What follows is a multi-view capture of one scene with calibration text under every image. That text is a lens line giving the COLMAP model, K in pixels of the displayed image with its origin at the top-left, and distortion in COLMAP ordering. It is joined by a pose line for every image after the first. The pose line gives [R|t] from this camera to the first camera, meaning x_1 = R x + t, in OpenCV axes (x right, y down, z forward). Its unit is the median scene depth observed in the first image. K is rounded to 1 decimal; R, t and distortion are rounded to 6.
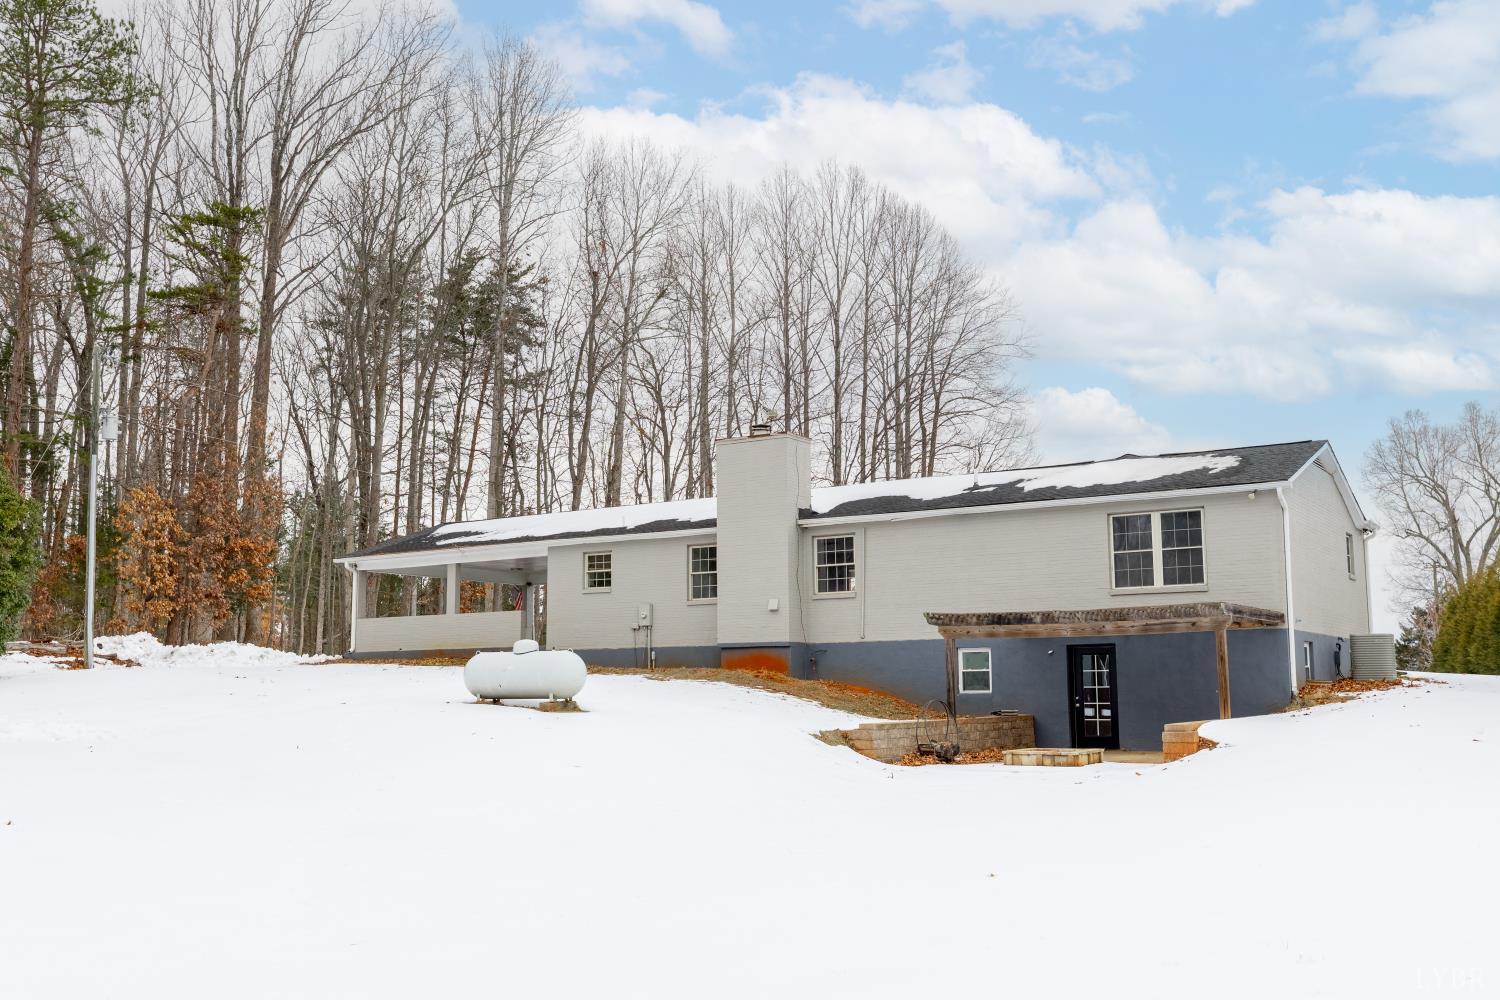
lens RADIAL K [[1464.1, 0, 753.6], [0, 1464.1, 503.1], [0, 0, 1]] dist [-0.000792, 0.000000]
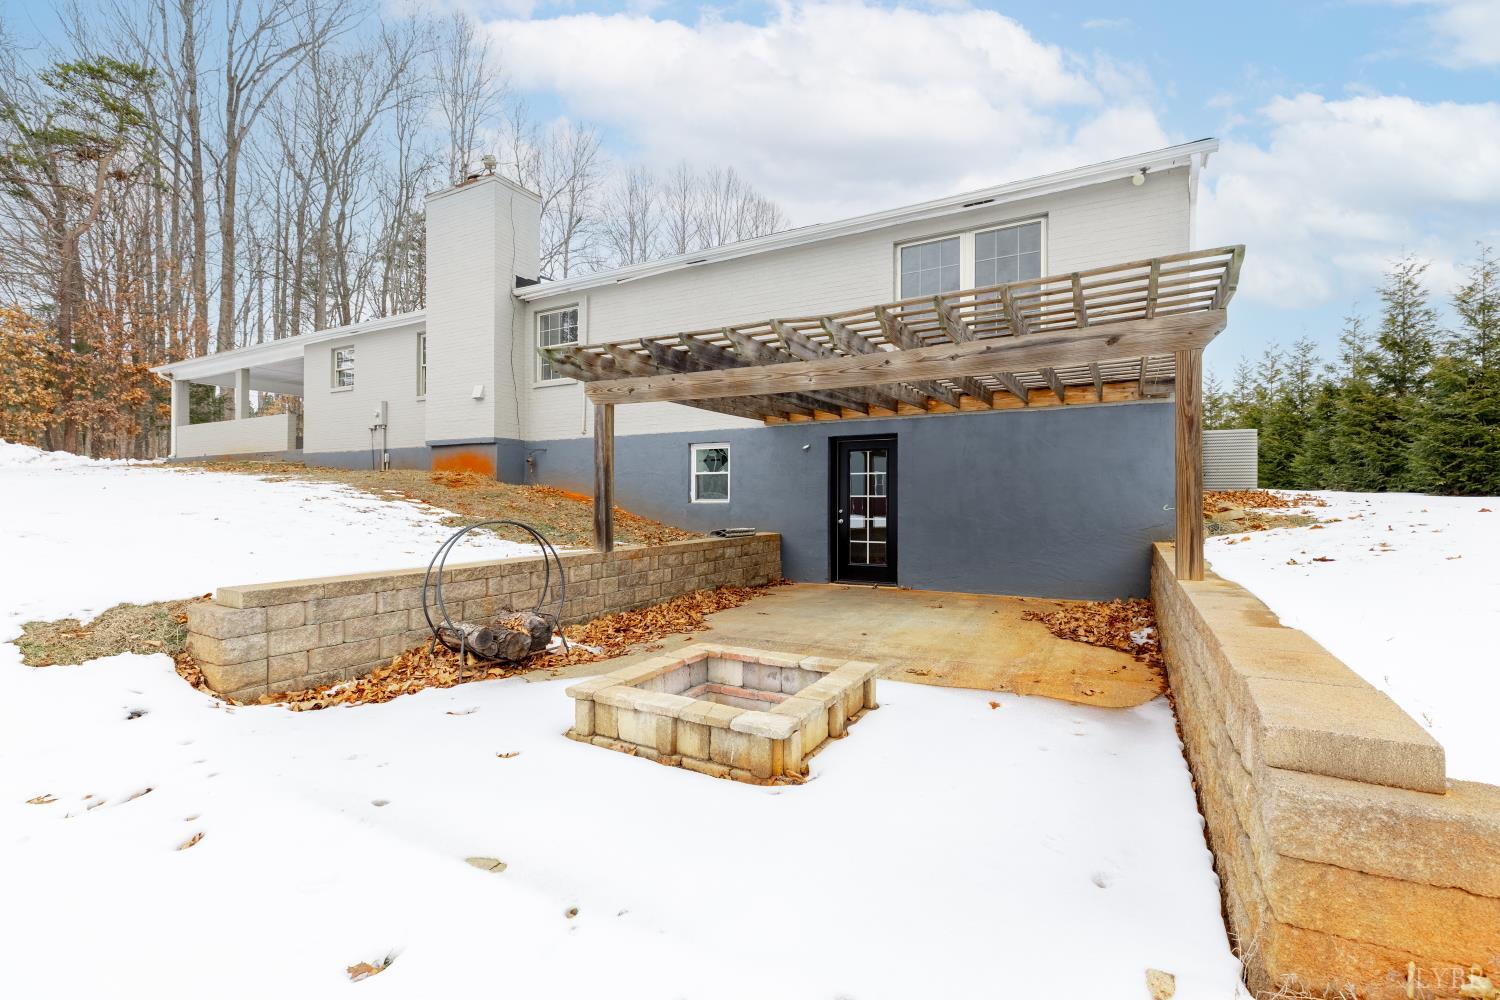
lens RADIAL K [[676.0, 0, 746.2], [0, 676.0, 496.1], [0, 0, 1]] dist [-0.000022, 0.000662]
pose [[0.998896, 0.008949, 0.046125, 0.149397], [-0.014664, 0.992036, 0.125099, 0.079824], [-0.044638, -0.125637, 0.991072, 0.632899]]
